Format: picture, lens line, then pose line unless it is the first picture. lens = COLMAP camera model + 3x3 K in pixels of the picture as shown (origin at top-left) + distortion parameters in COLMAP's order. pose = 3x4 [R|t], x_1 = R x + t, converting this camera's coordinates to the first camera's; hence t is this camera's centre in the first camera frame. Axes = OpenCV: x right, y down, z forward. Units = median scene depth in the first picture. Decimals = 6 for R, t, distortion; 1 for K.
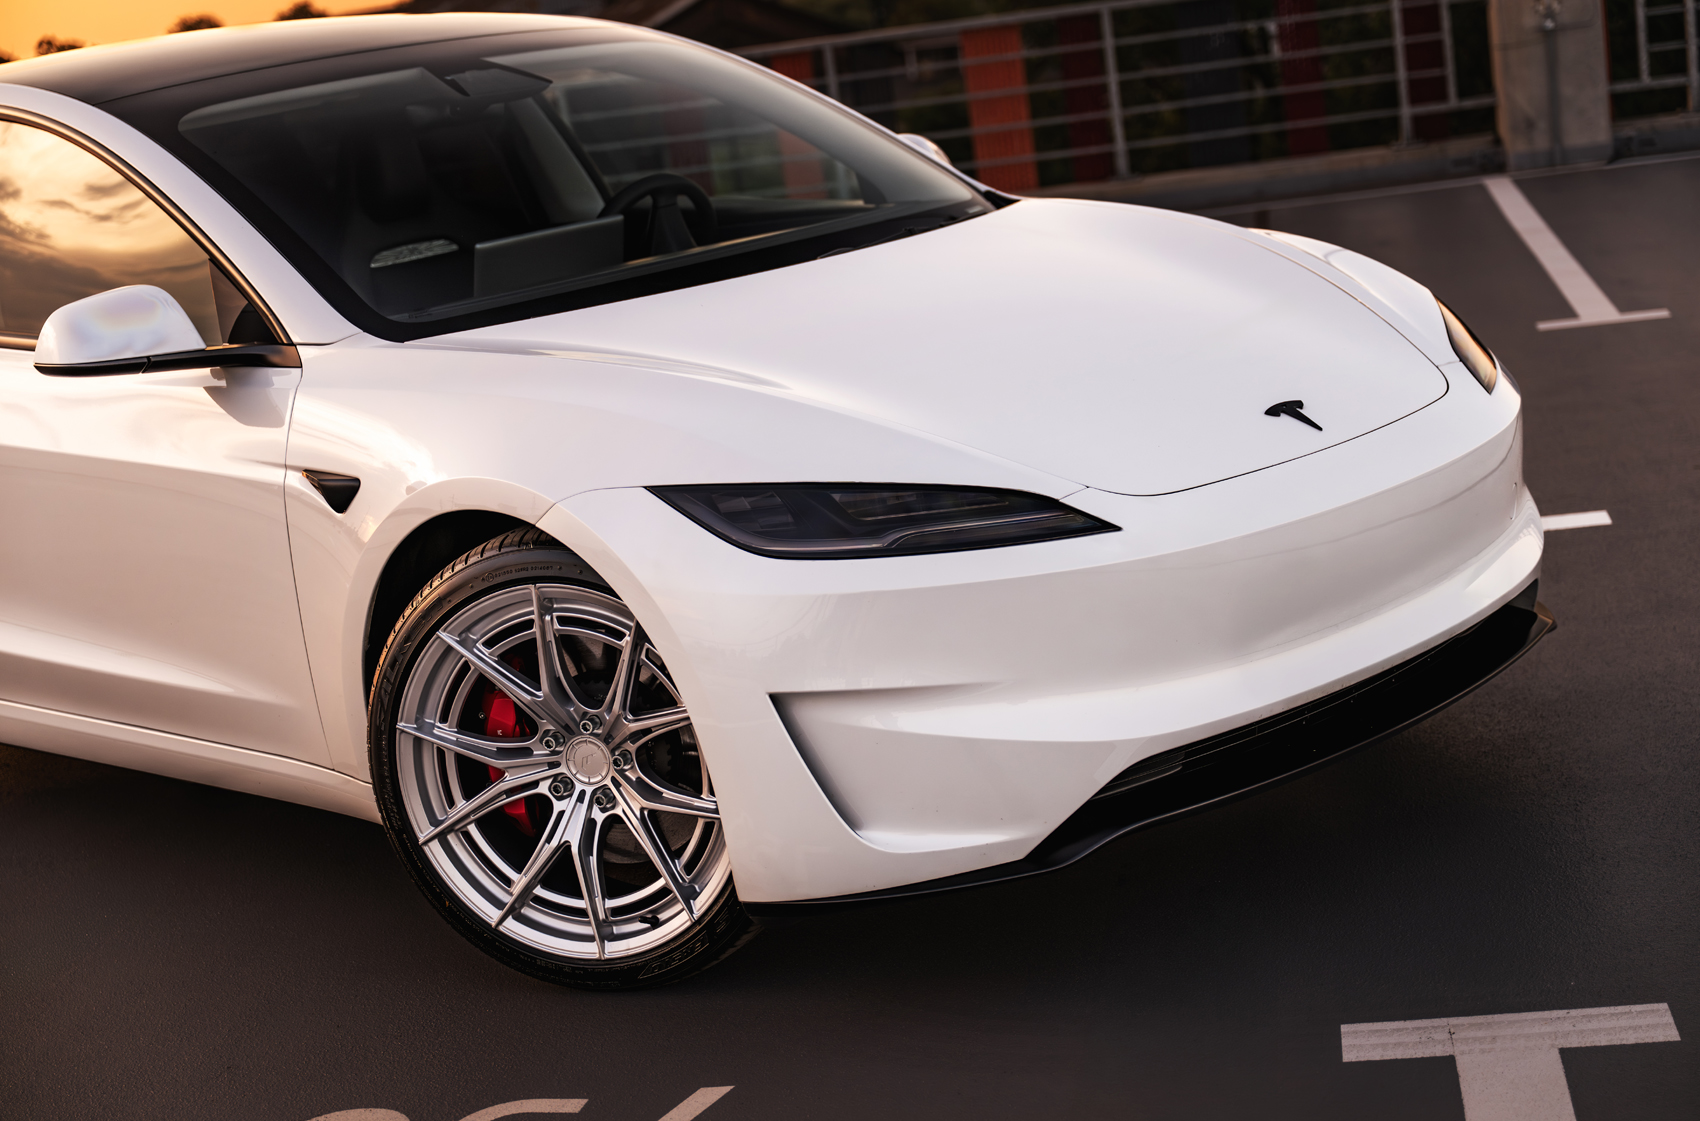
lens RADIAL K [[2673.5, 0, 841.4], [0, 2673.5, 557.4], [0, 0, 1]] dist [-0.003317, 0.000000]
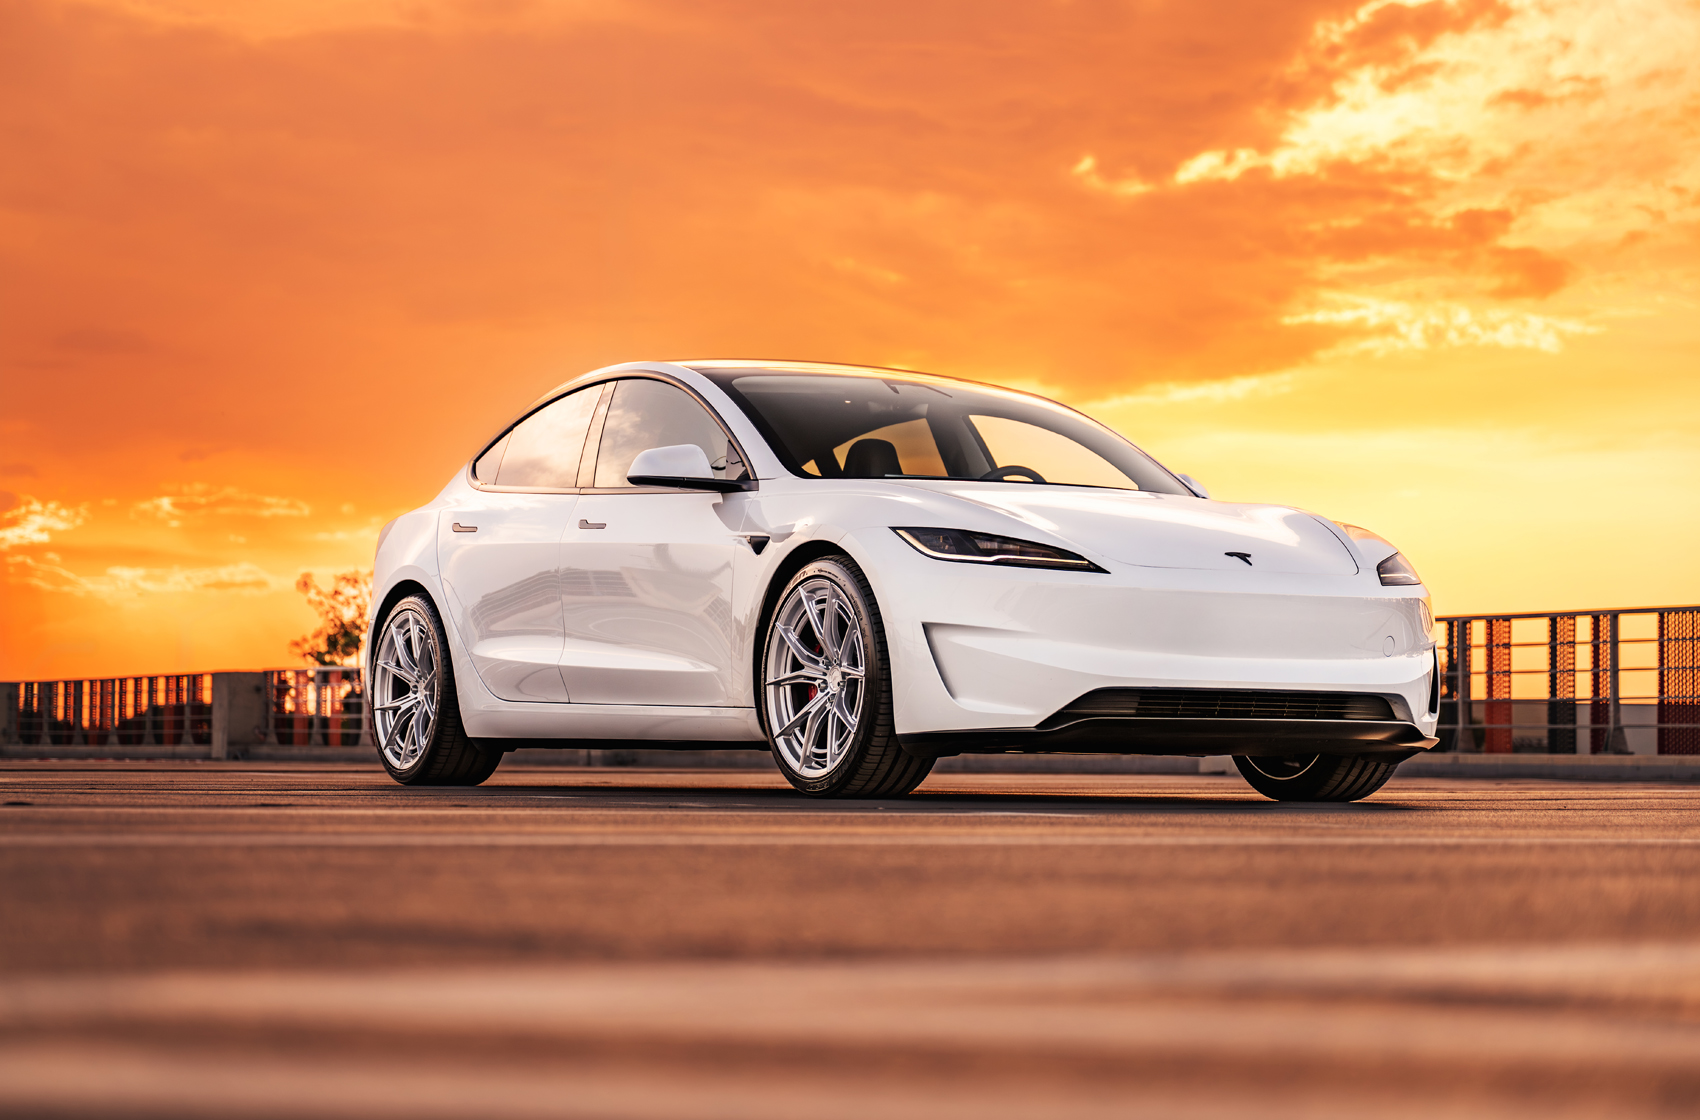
lens RADIAL K [[3518.8, 0, 861.3], [0, 3518.8, 562.5], [0, 0, 1]] dist [-0.048265, 0.000000]
pose [[0.952173, 0.126493, -0.278147, 0.573260], [-0.192034, 0.955781, -0.222722, 0.525165], [0.237675, 0.265483, 0.934360, -1.310774]]
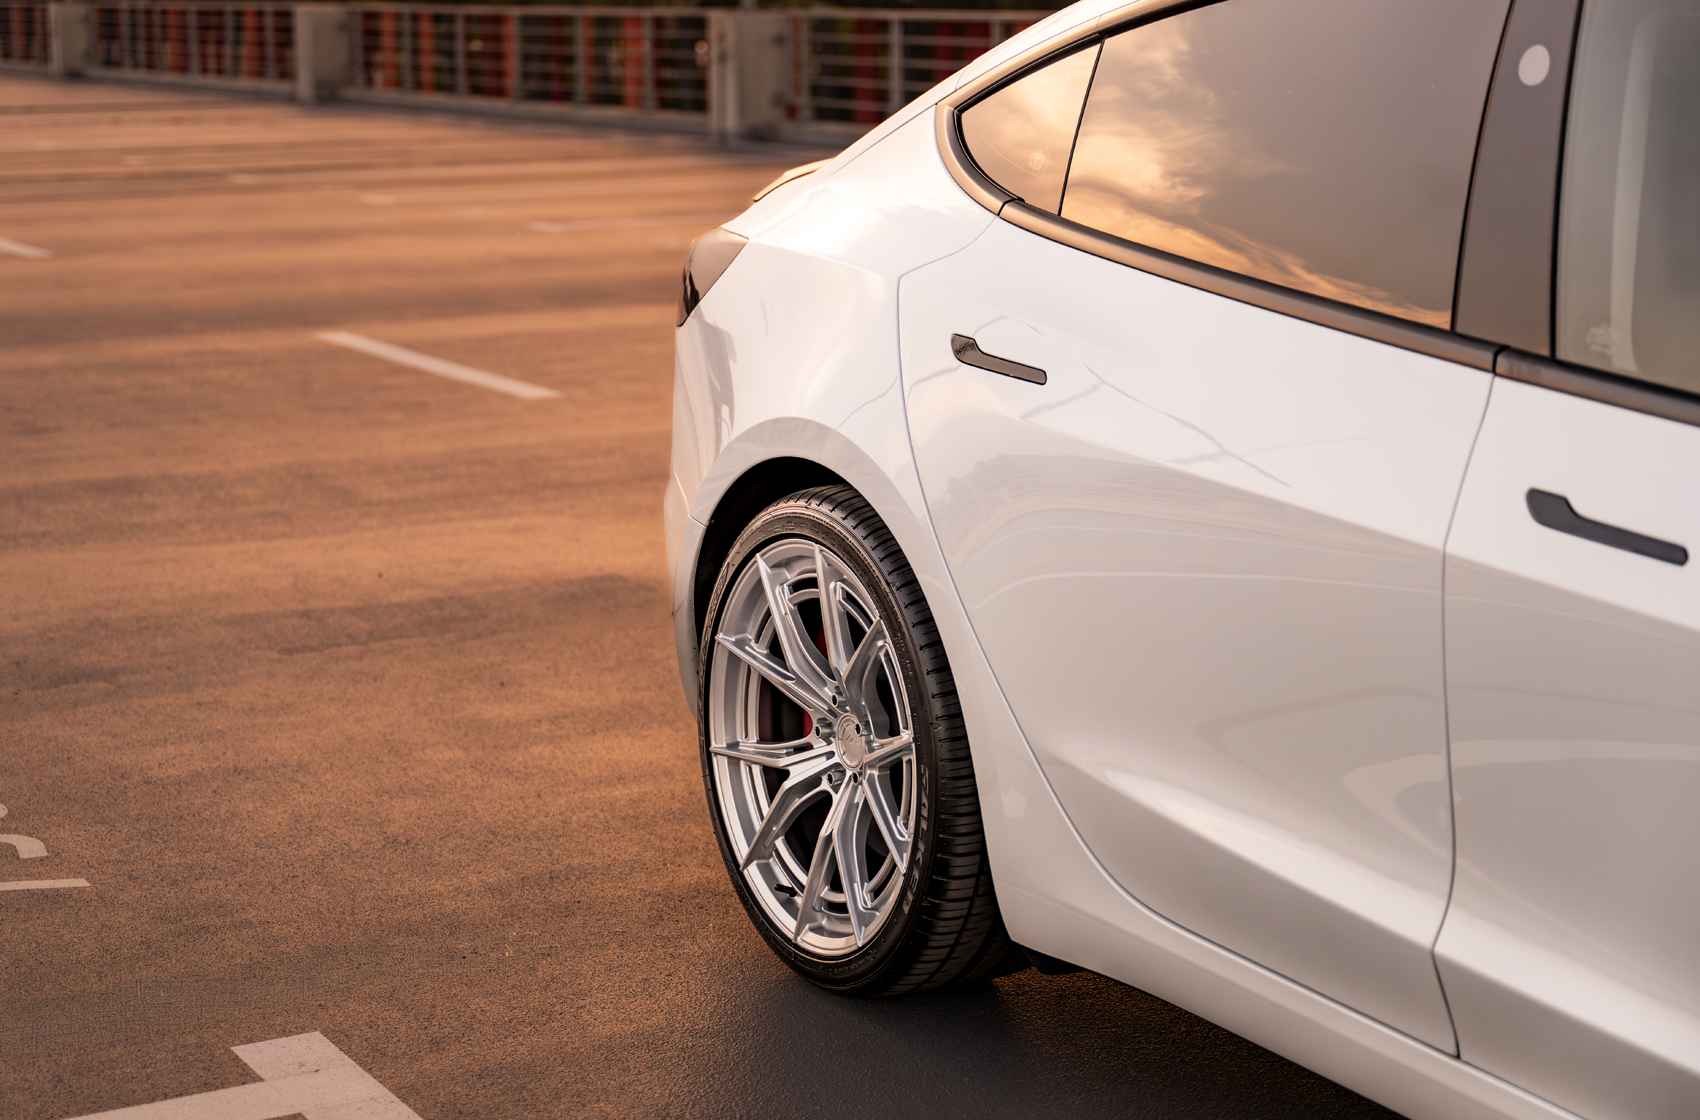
lens RADIAL K [[2879.2, 0, 850.7], [0, 2879.2, 557.8], [0, 0, 1]] dist [-0.025101, 0.000000]
pose [[0.955319, 0.179437, -0.234879, -0.390643], [-0.178666, 0.983599, 0.024742, -0.045983], [0.235467, 0.018328, 0.971710, 0.515411]]
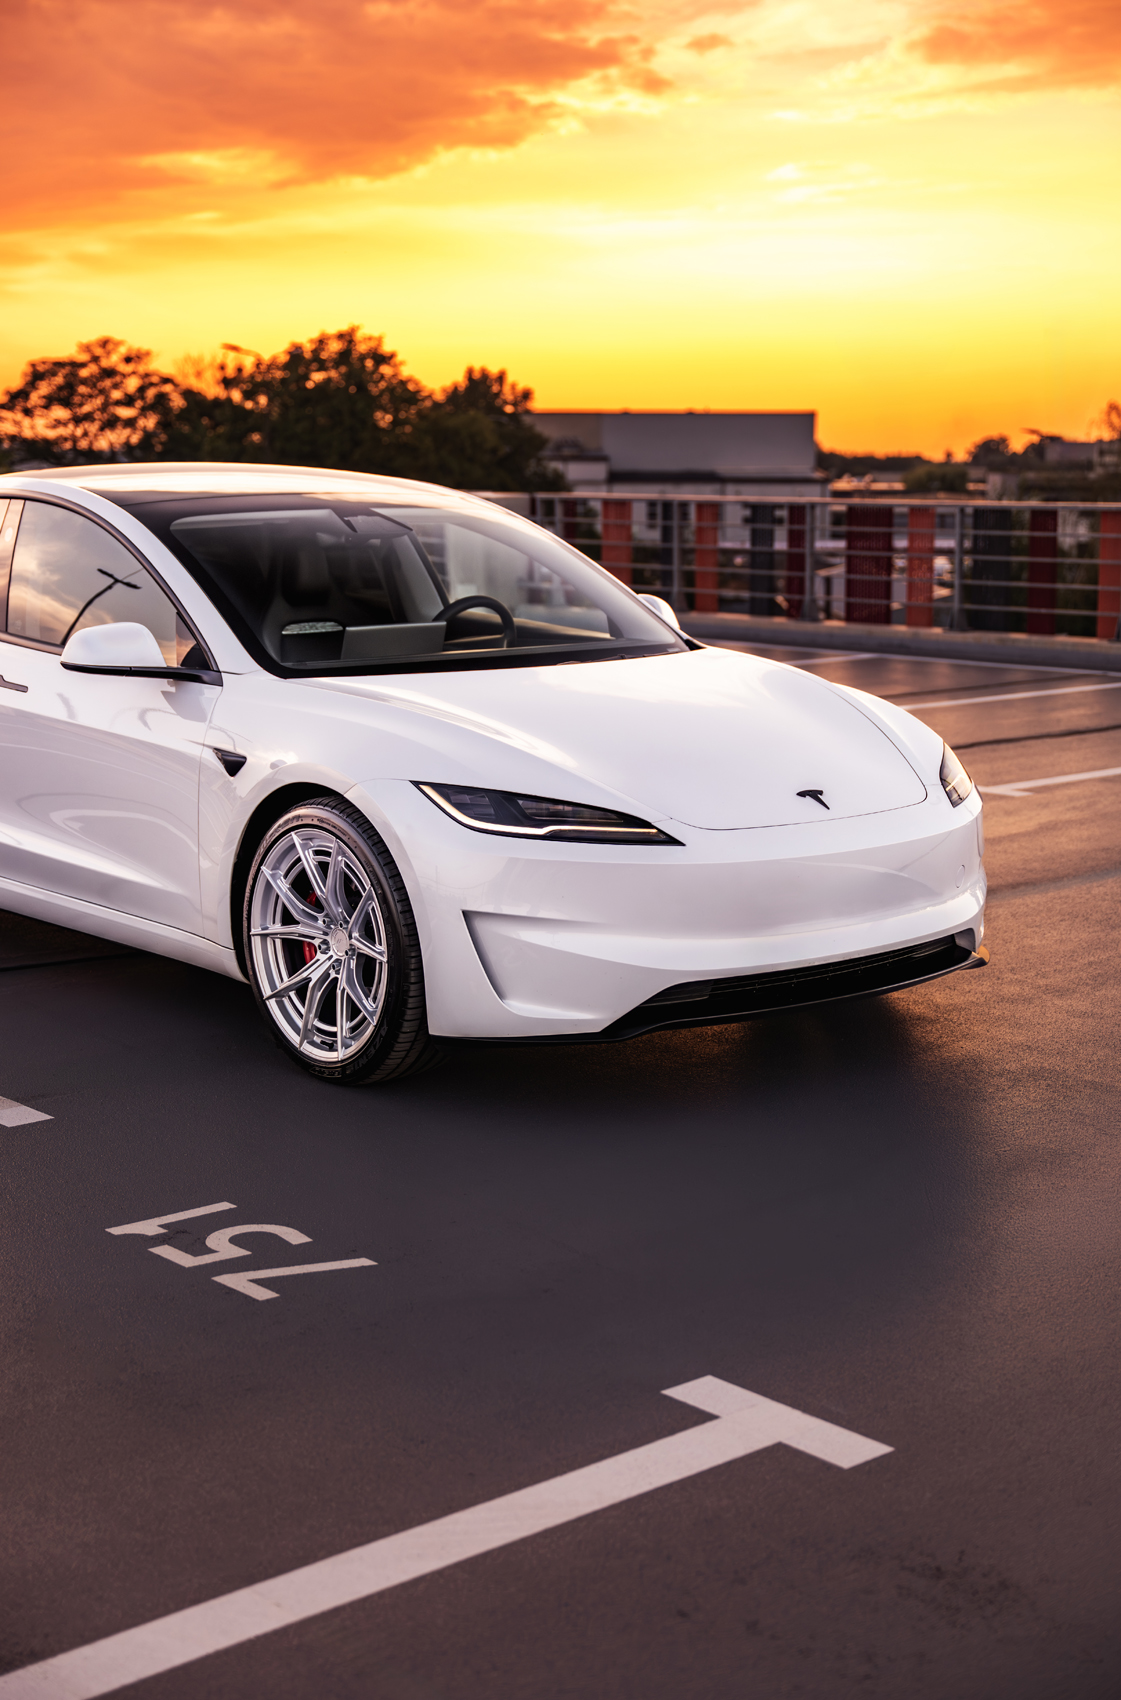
lens RADIAL K [[2437.5, 0, 561.9], [0, 2437.5, 840.0], [0, 0, 1]] dist [-0.003663, 0.000000]
pose [[0.987971, 0.141709, -0.061895, 0.107109], [-0.144414, 0.988641, -0.041646, 0.053287], [0.055290, 0.050084, 0.997213, -0.462353]]
